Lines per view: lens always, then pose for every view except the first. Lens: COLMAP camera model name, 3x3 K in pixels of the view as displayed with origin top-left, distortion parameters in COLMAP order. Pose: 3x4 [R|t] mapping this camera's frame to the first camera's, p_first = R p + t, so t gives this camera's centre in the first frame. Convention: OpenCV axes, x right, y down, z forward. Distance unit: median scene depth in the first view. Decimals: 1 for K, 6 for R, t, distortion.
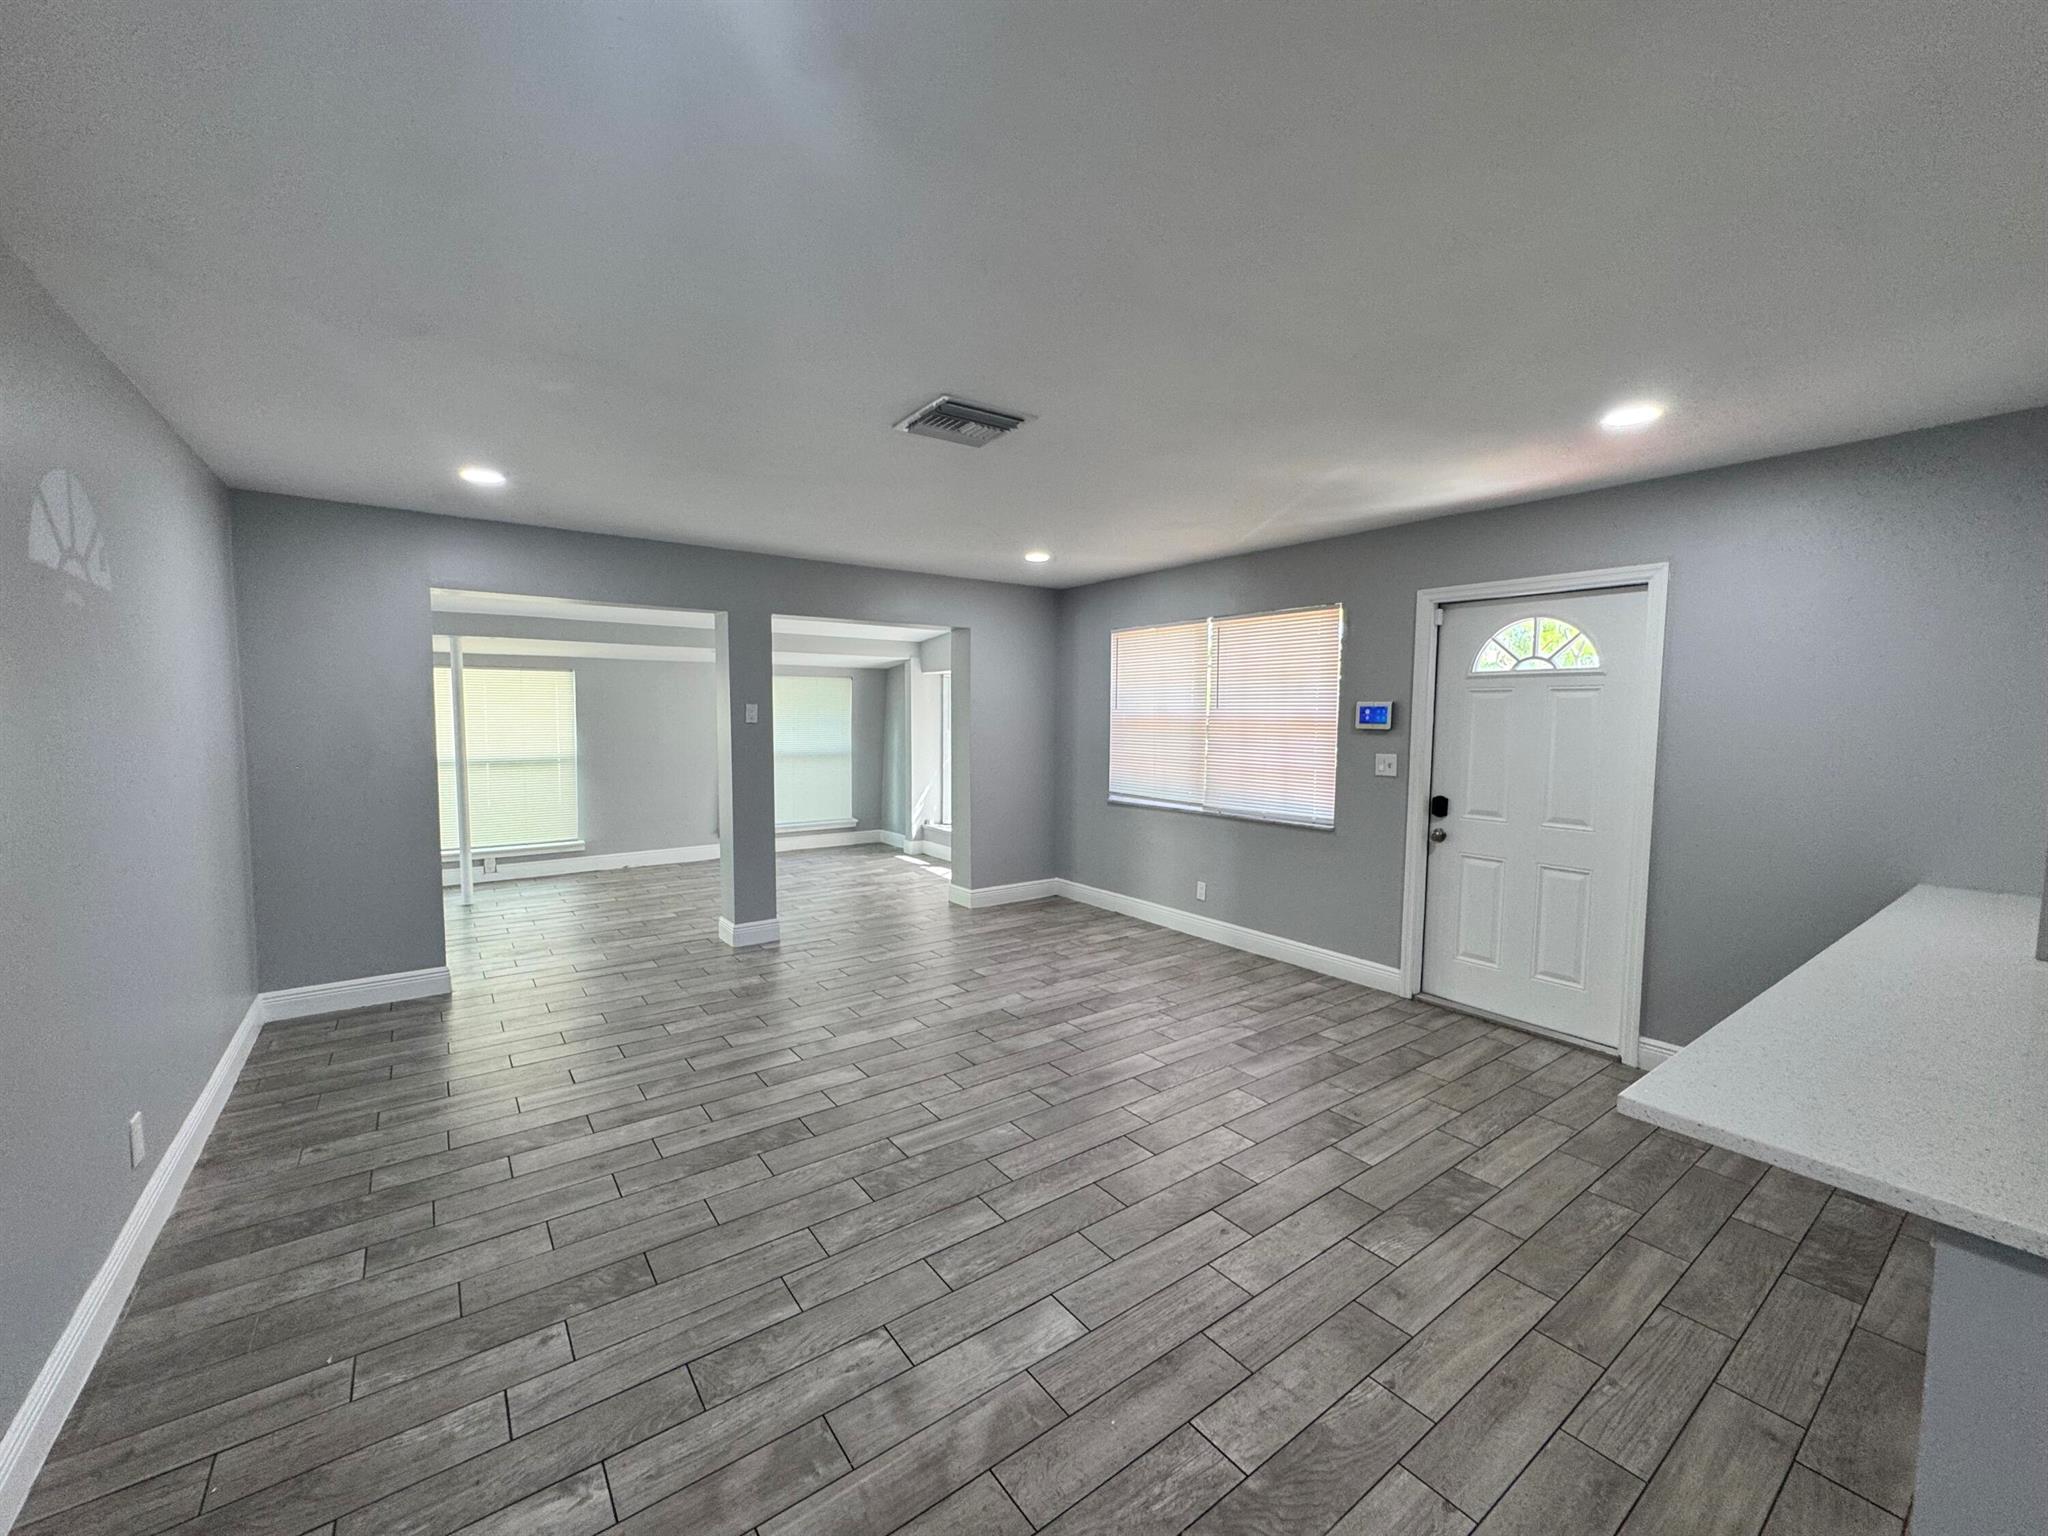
lens RADIAL K [[817.6, 0, 1026.4], [0, 817.6, 773.2], [0, 0, 1]] dist [0.000204, -0.000011]
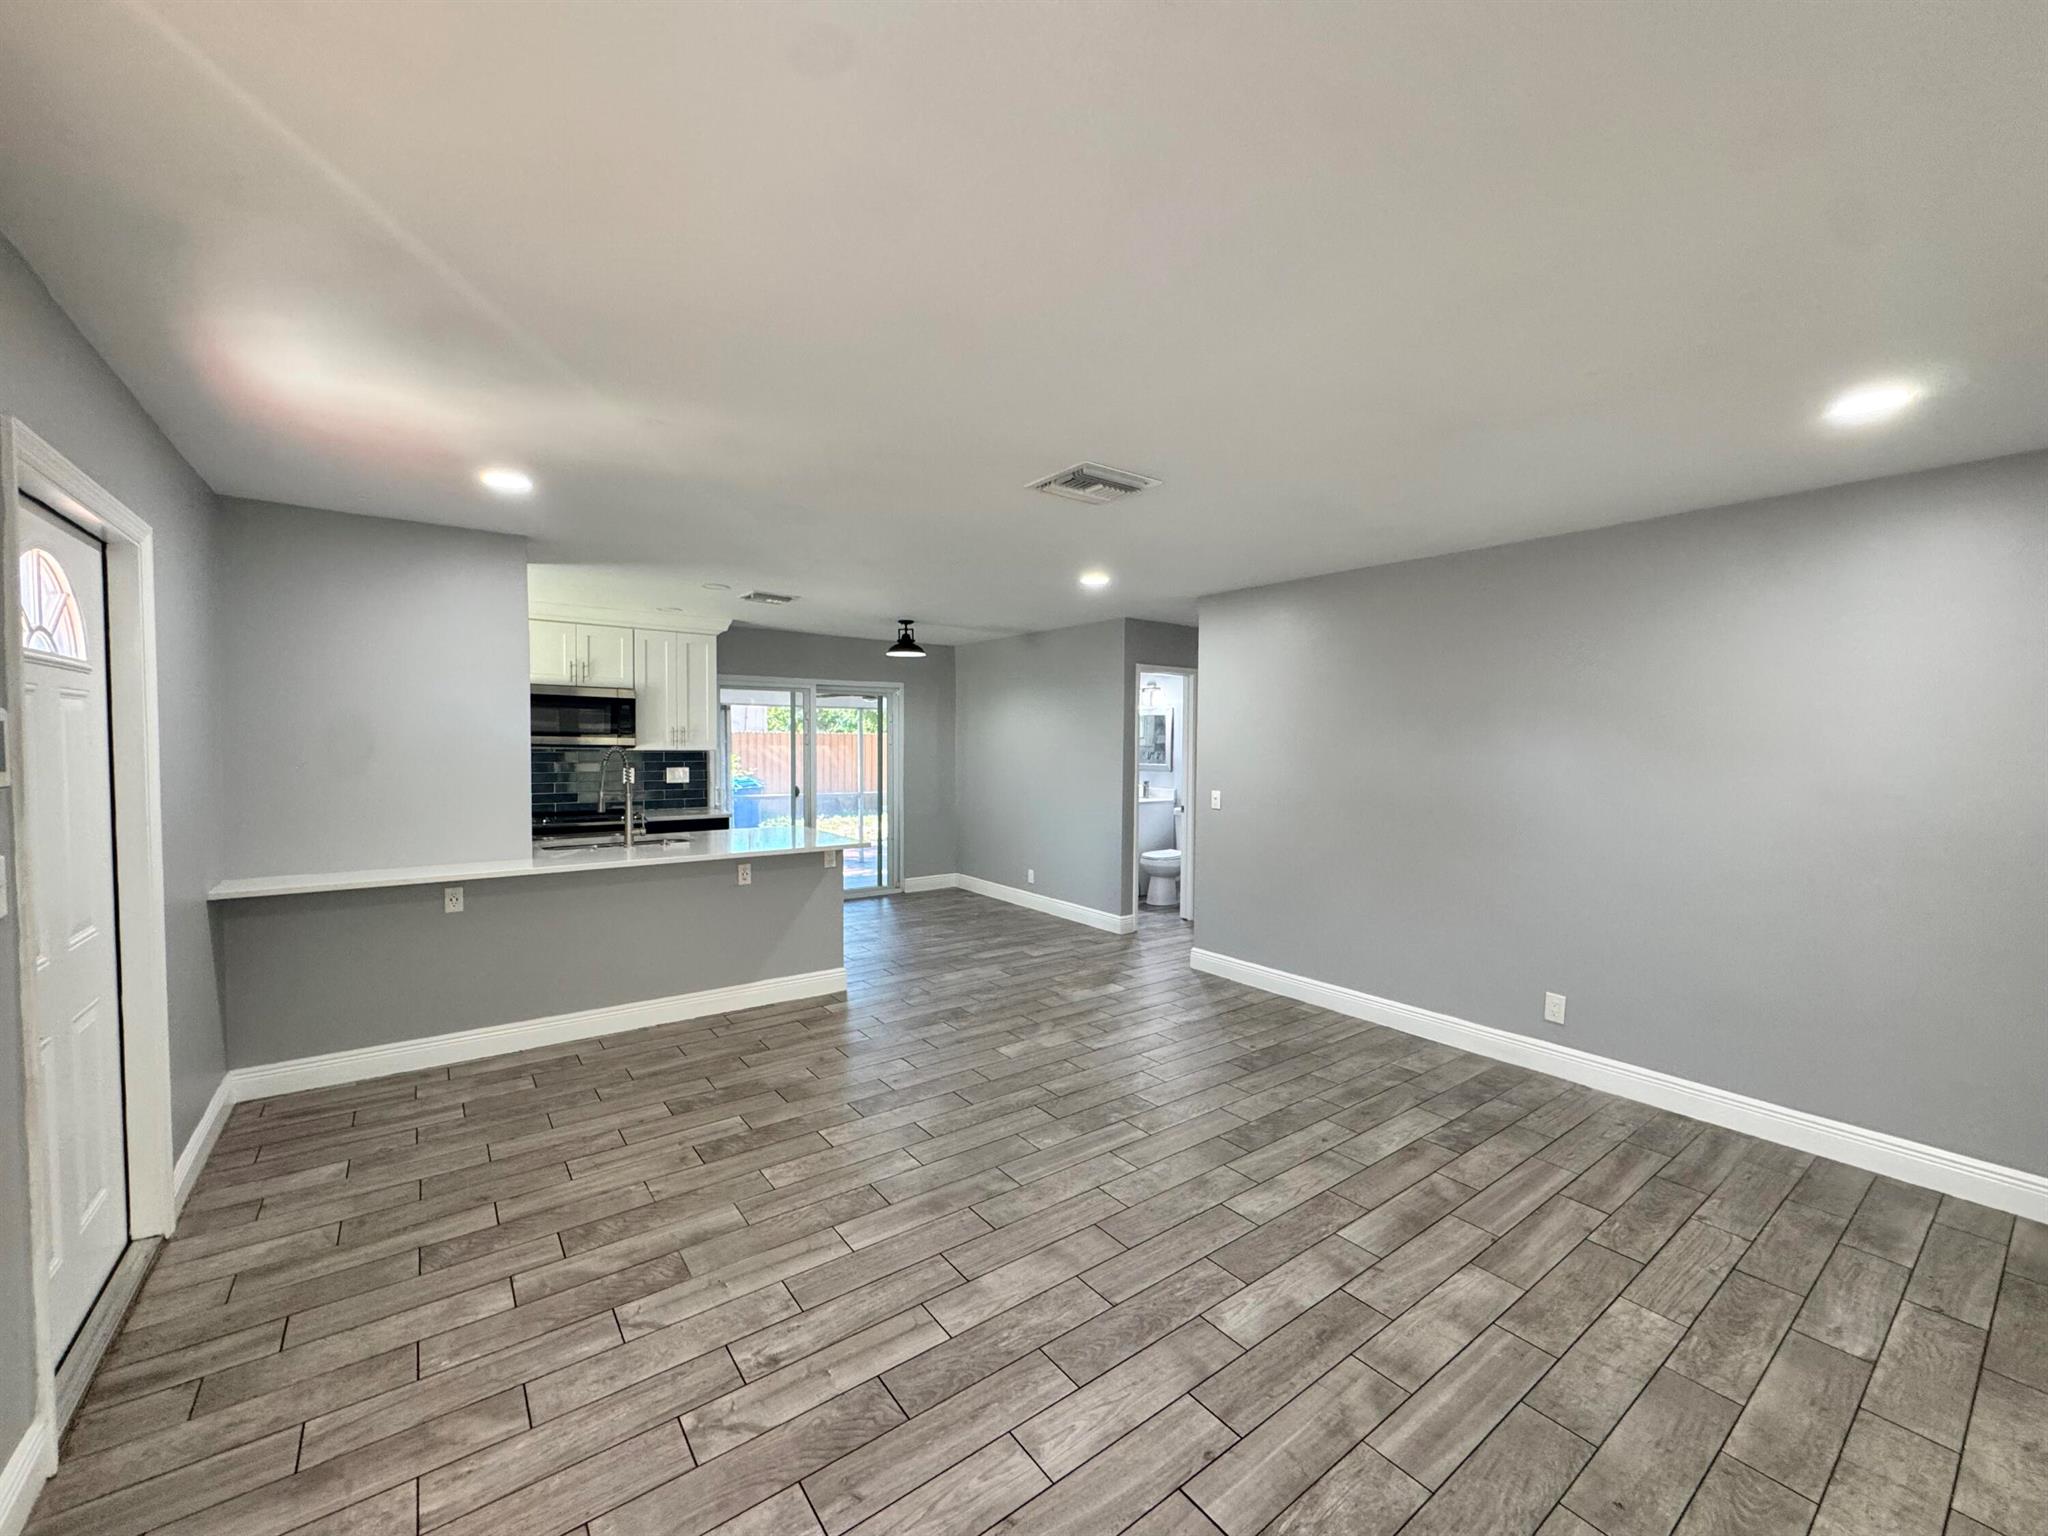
lens RADIAL K [[817.6, 0, 1024.5], [0, 817.6, 771.6], [0, 0, 1]] dist [0.000204, -0.000011]
pose [[-0.999864, -0.016133, -0.003381, 0.010072], [-0.016414, 0.993357, 0.113898, -0.137150], [0.001521, 0.113938, -0.993487, 1.721871]]
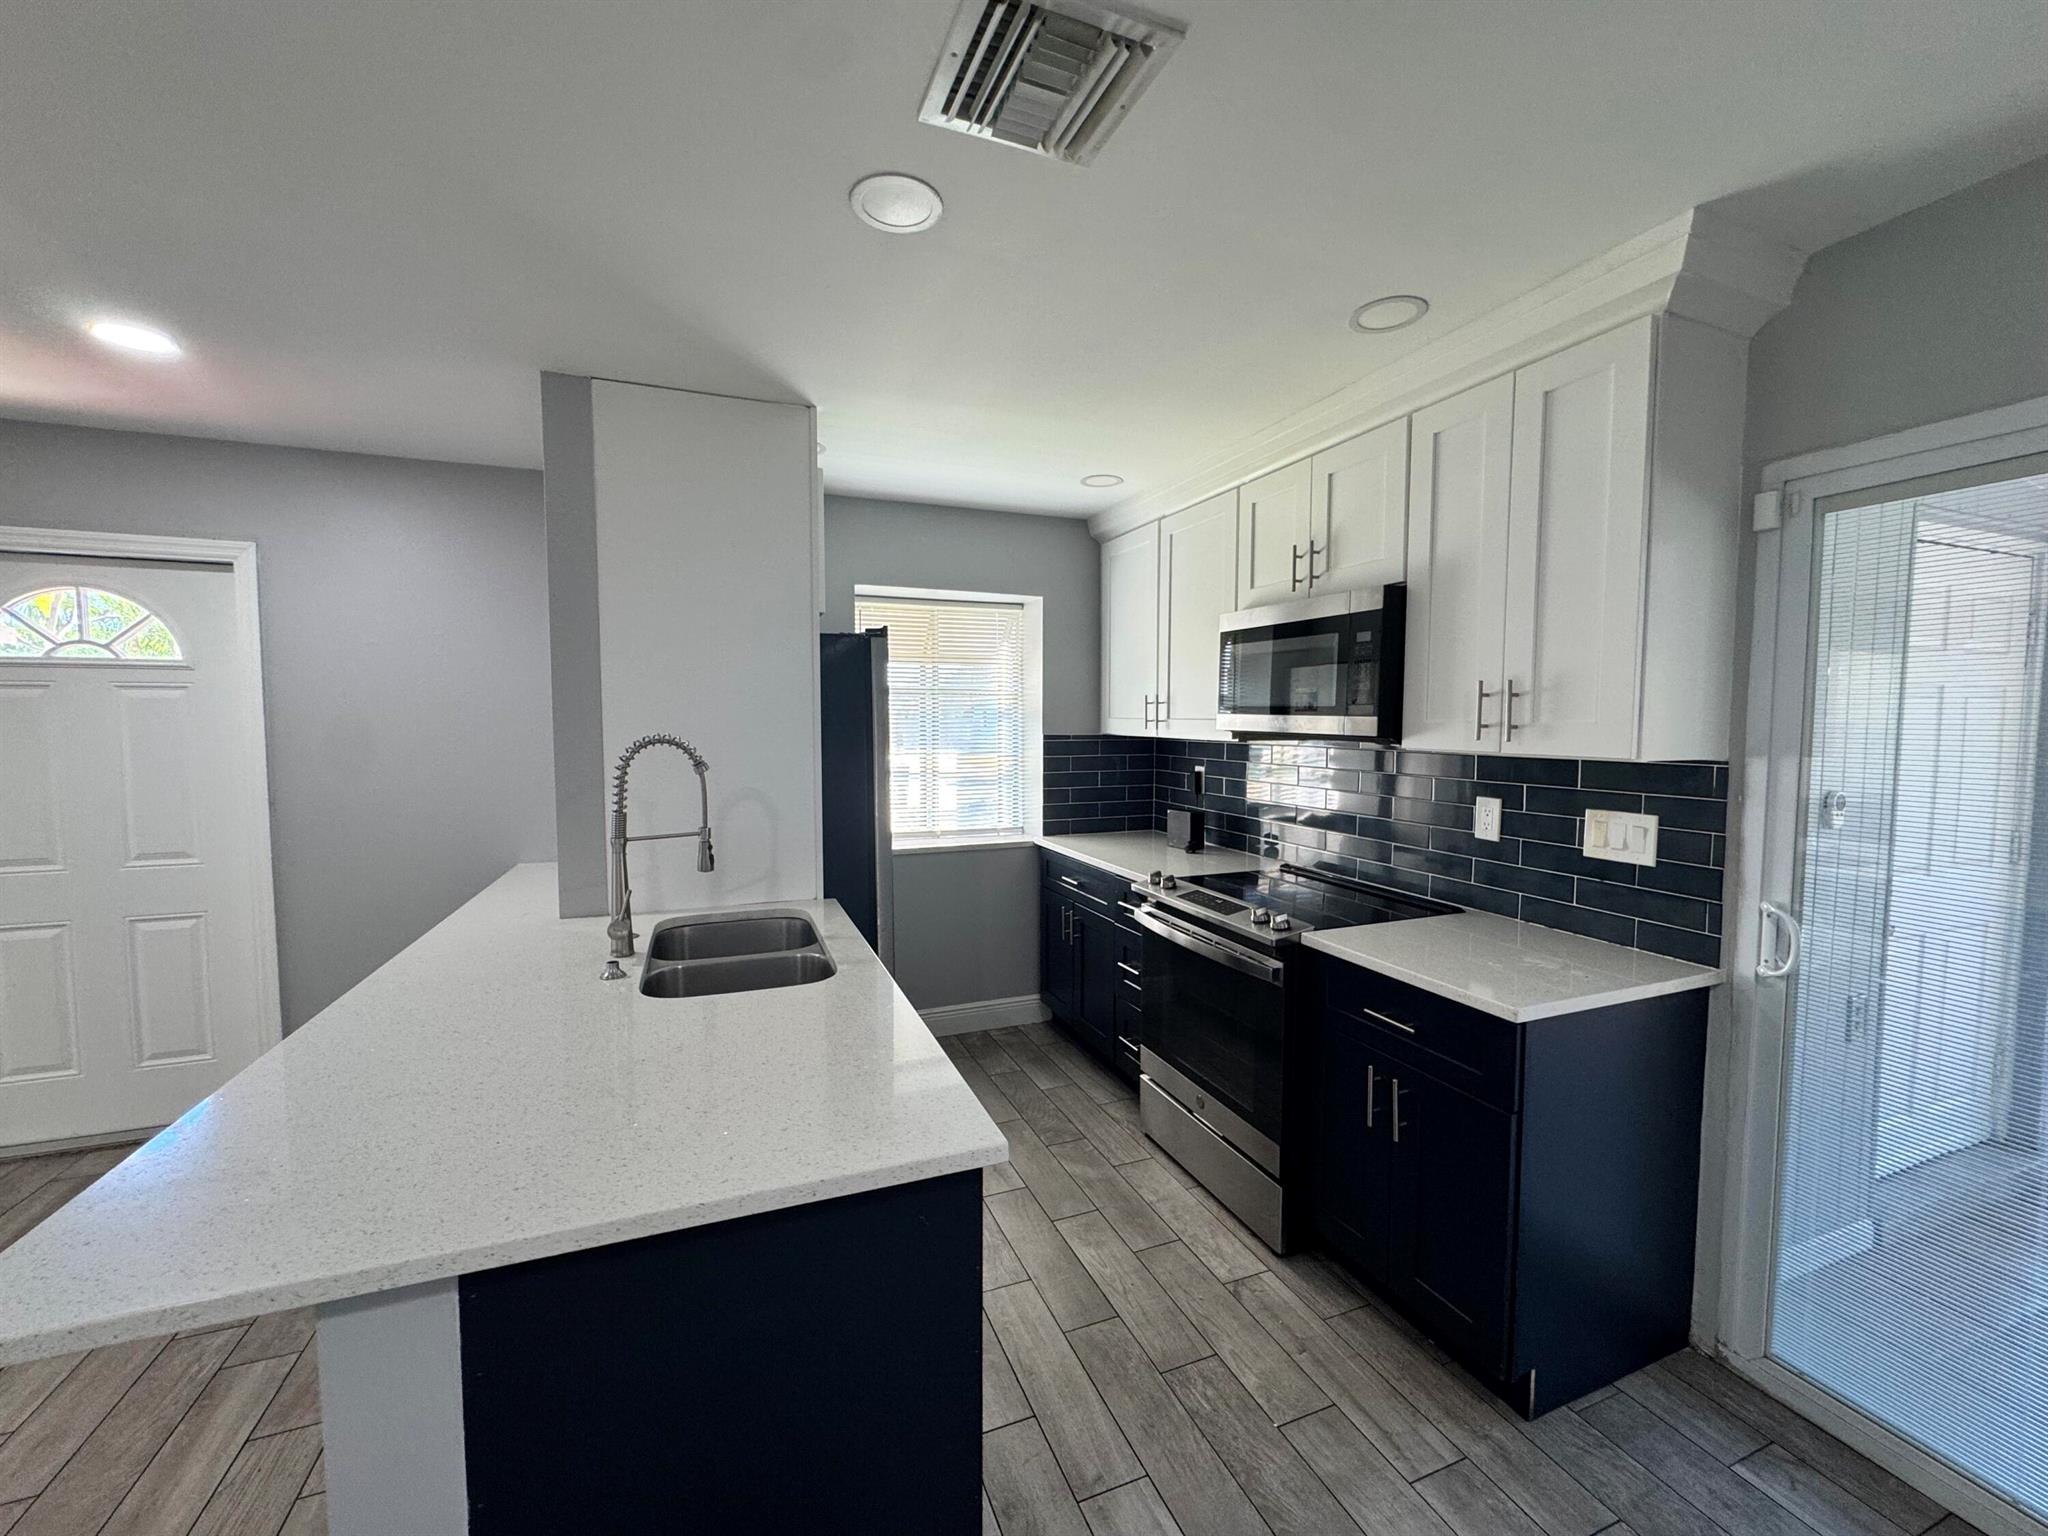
lens RADIAL K [[817.6, 0, 1025.0], [0, 817.6, 767.3], [0, 0, 1]] dist [0.000204, -0.000011]
pose [[0.252360, -0.064264, 0.965497, 0.128116], [0.072461, 0.996246, 0.047371, -0.002516], [-0.964917, 0.058006, 0.256069, 0.000517]]
